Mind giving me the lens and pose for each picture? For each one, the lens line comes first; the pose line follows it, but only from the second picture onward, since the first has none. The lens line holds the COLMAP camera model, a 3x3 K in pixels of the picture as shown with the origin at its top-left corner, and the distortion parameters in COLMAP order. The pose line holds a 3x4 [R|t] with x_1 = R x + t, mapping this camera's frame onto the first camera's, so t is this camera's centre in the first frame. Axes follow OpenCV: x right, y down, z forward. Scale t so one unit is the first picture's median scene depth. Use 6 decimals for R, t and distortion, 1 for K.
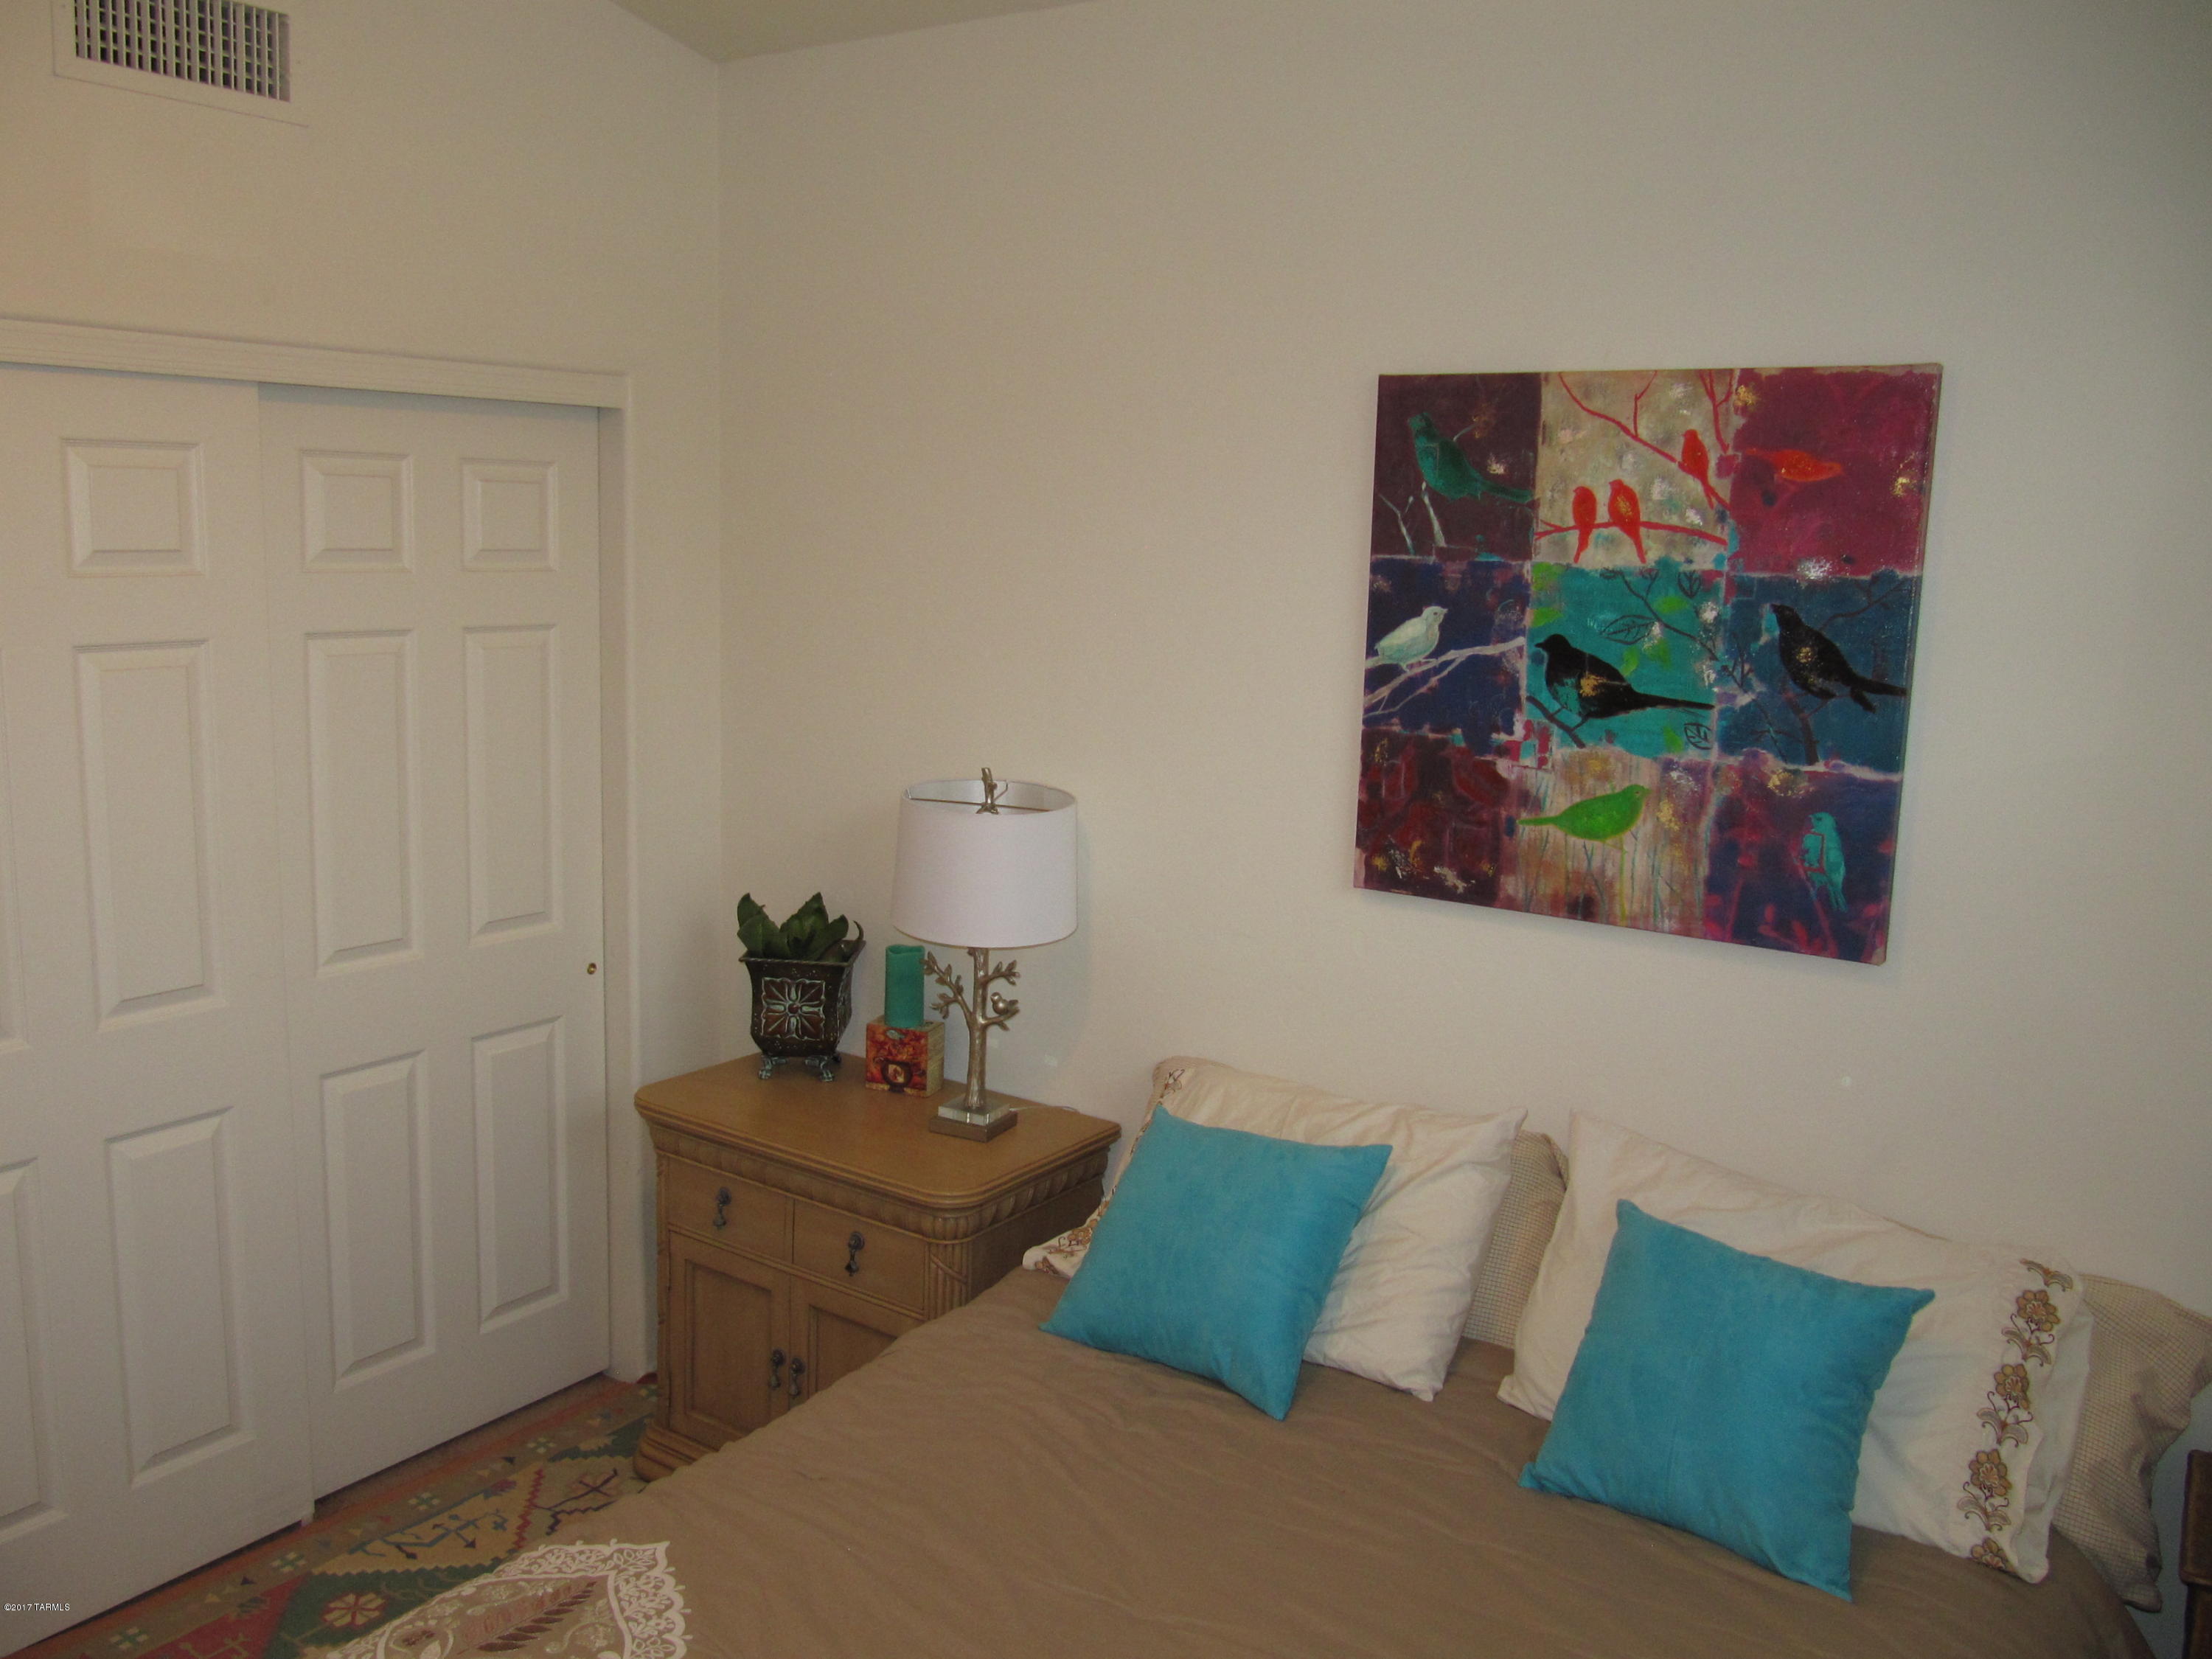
lens RADIAL K [[1847.0, 0, 1104.1], [0, 1847.0, 831.4], [0, 0, 1]] dist [-0.066326, 0.014383]
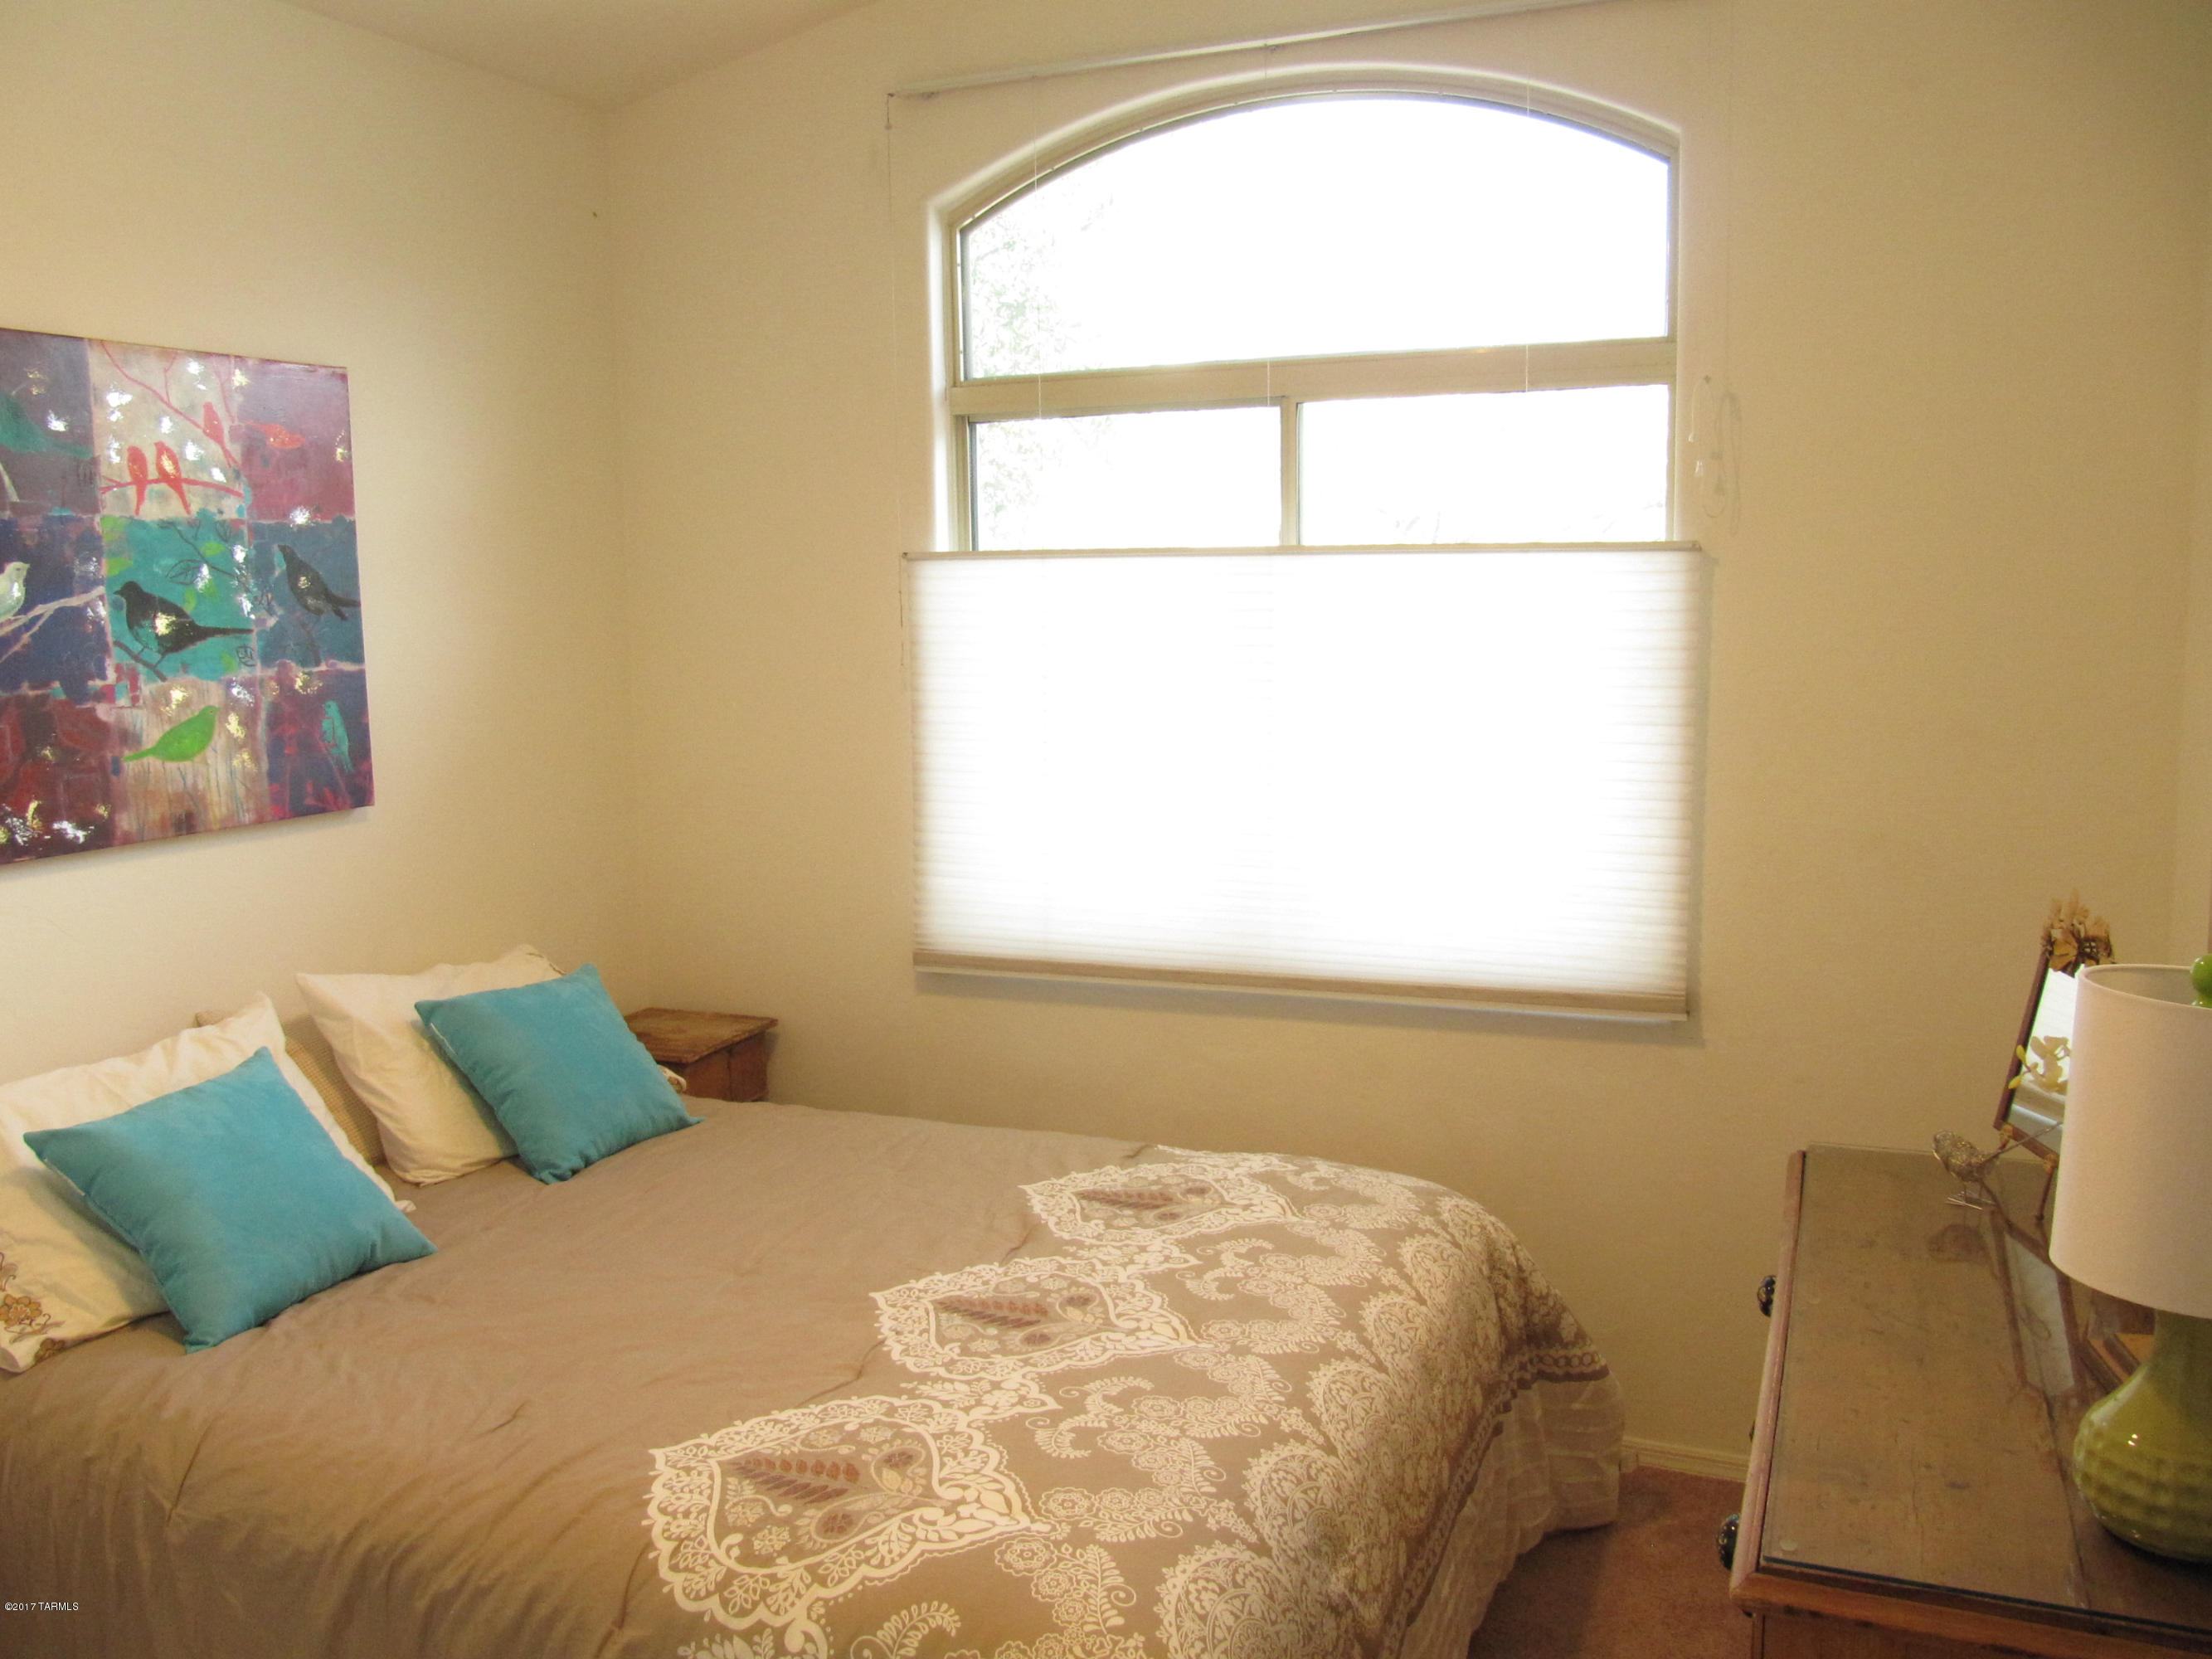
lens RADIAL K [[1847.1, 0, 1105.0], [0, 1847.1, 826.6], [0, 0, 1]] dist [-0.066326, 0.014383]
pose [[-0.217988, -0.152453, 0.963971, -0.957927], [0.169383, 0.966824, 0.191207, -0.075570], [-0.961140, 0.204961, -0.184933, 0.687269]]
